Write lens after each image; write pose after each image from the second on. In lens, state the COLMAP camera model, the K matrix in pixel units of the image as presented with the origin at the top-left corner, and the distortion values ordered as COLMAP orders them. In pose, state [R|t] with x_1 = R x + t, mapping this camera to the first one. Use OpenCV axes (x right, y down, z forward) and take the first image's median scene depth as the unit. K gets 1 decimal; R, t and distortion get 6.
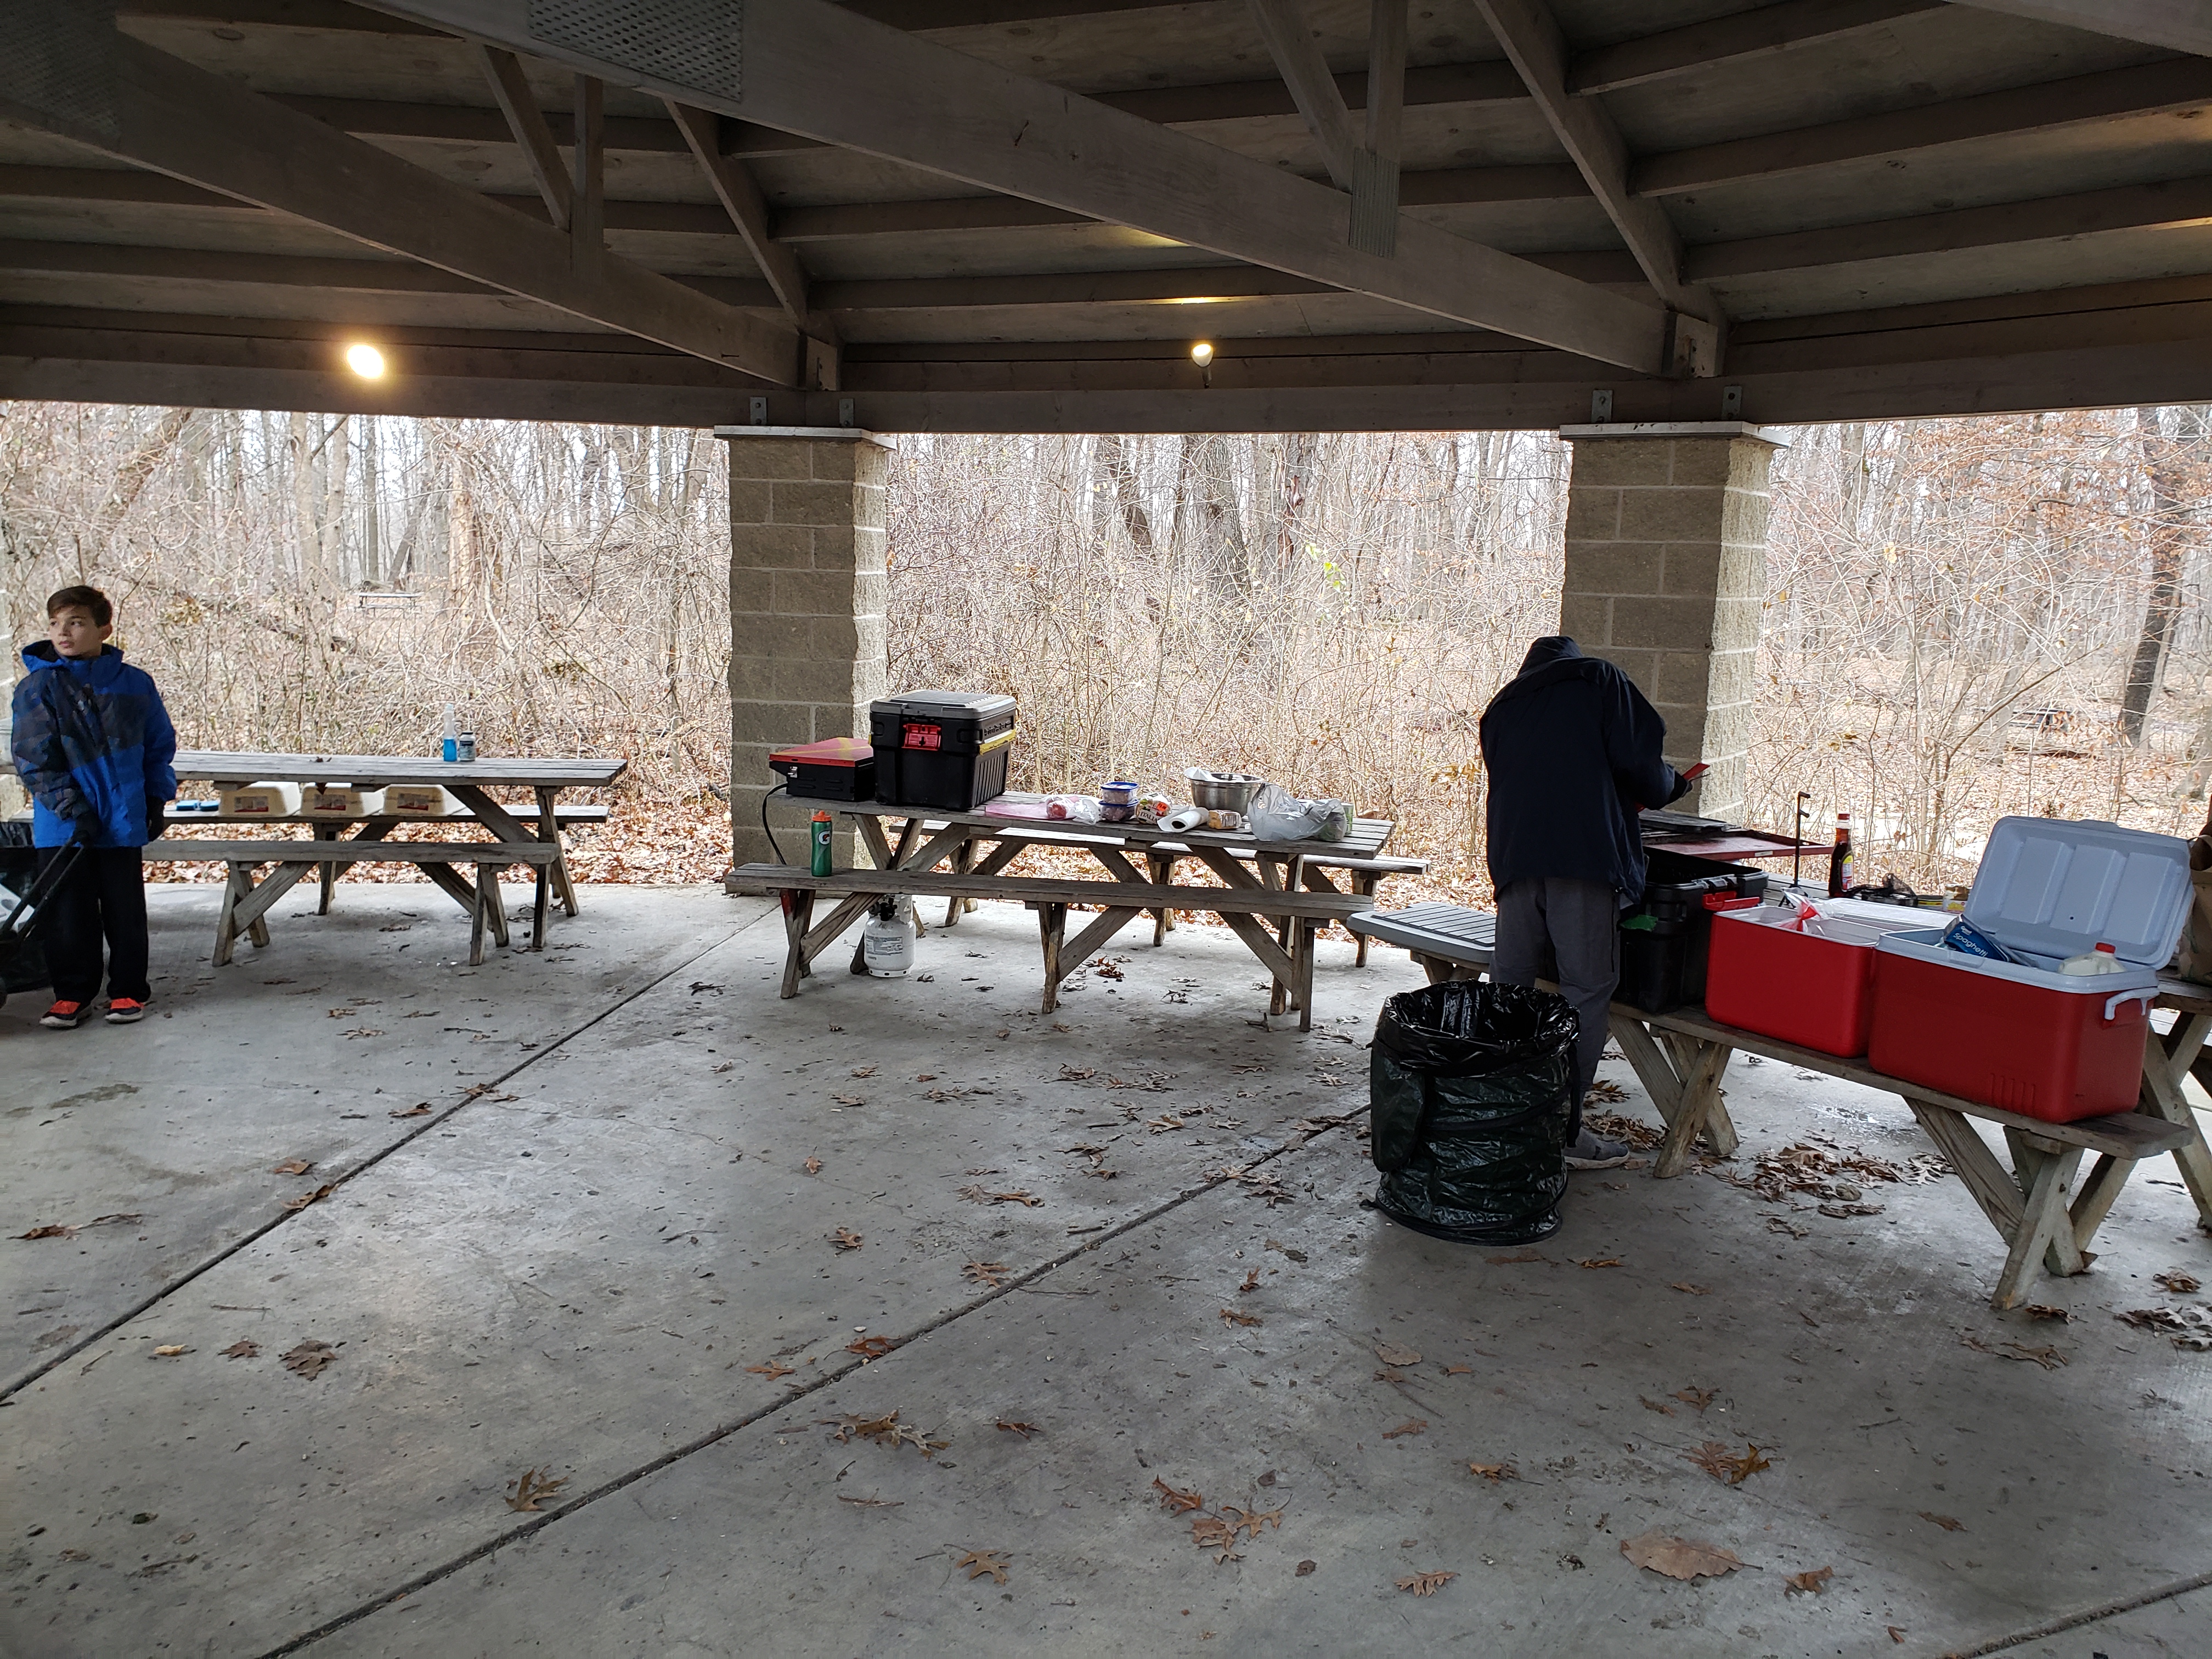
lens RADIAL K [[1712.1, 0, 1117.1], [0, 1712.1, 824.2], [0, 0, 1]] dist [0.012007, 0.019975]
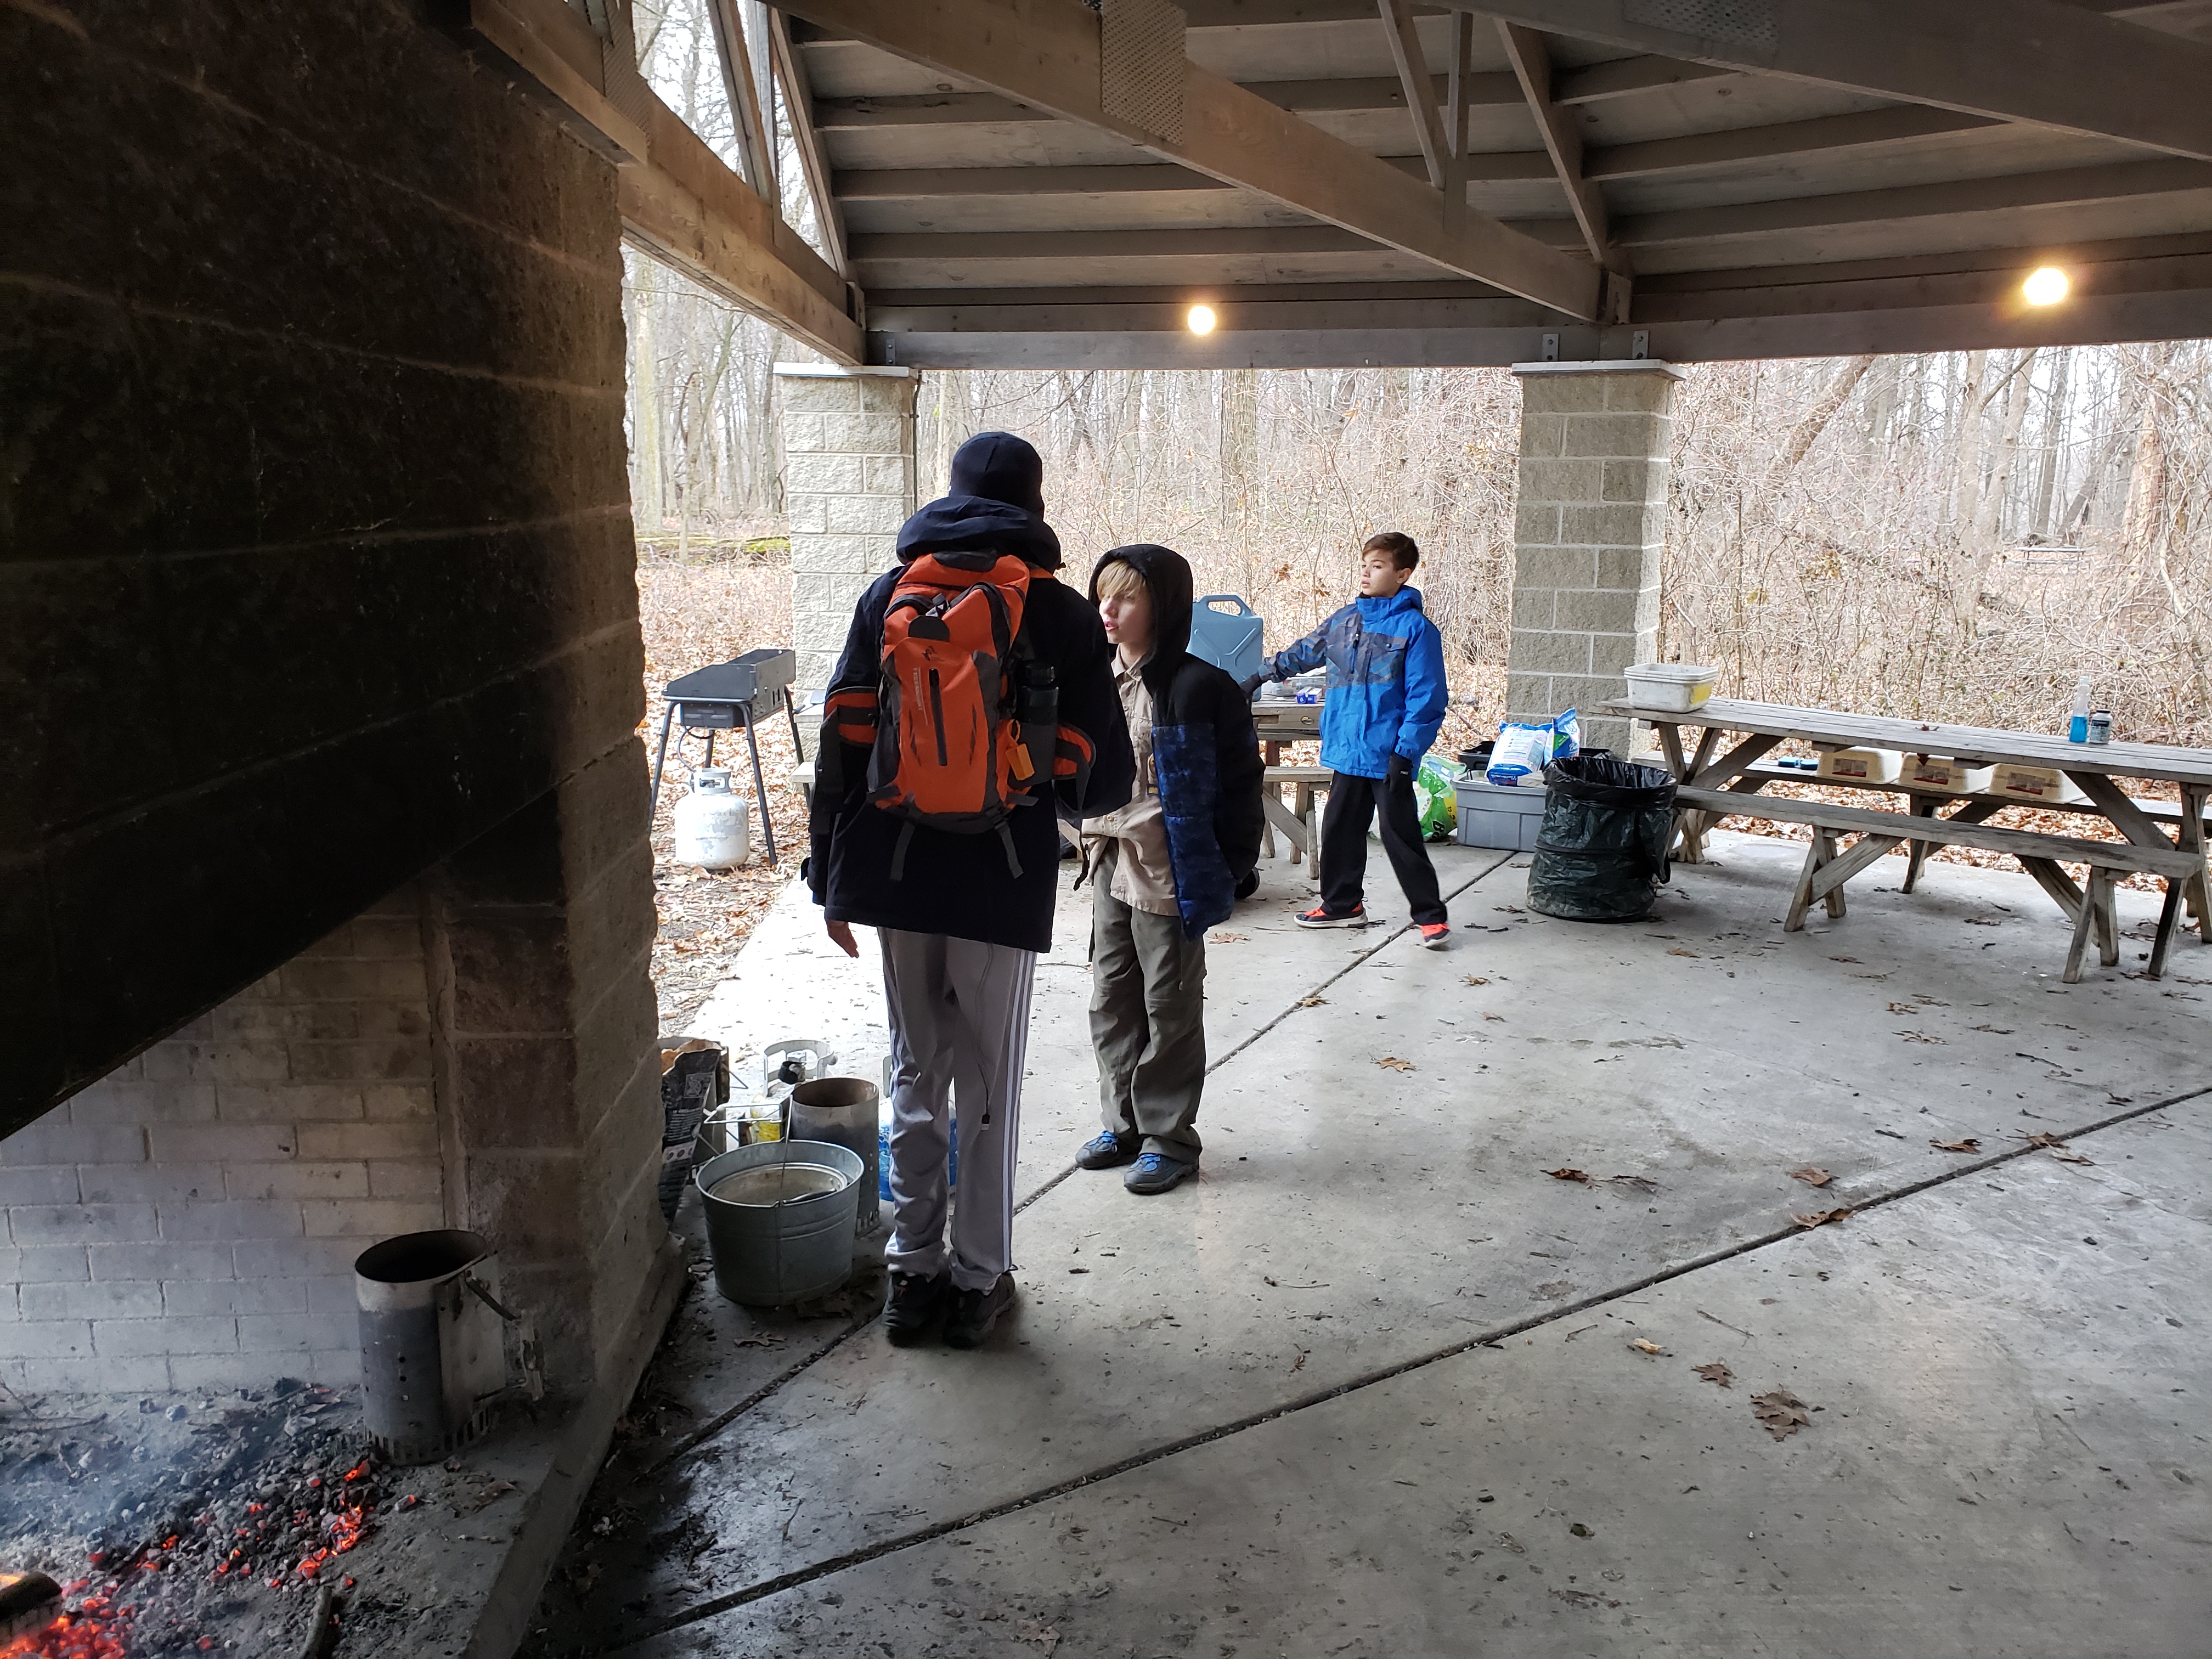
lens RADIAL K [[1712.1, 0, 1109.1], [0, 1712.1, 816.3], [0, 0, 1]] dist [0.012007, 0.019975]
pose [[0.624433, 0.124721, -0.771056, -0.026825], [-0.108238, 0.991462, 0.072717, -0.014027], [0.773542, 0.038051, 0.632601, 0.105571]]
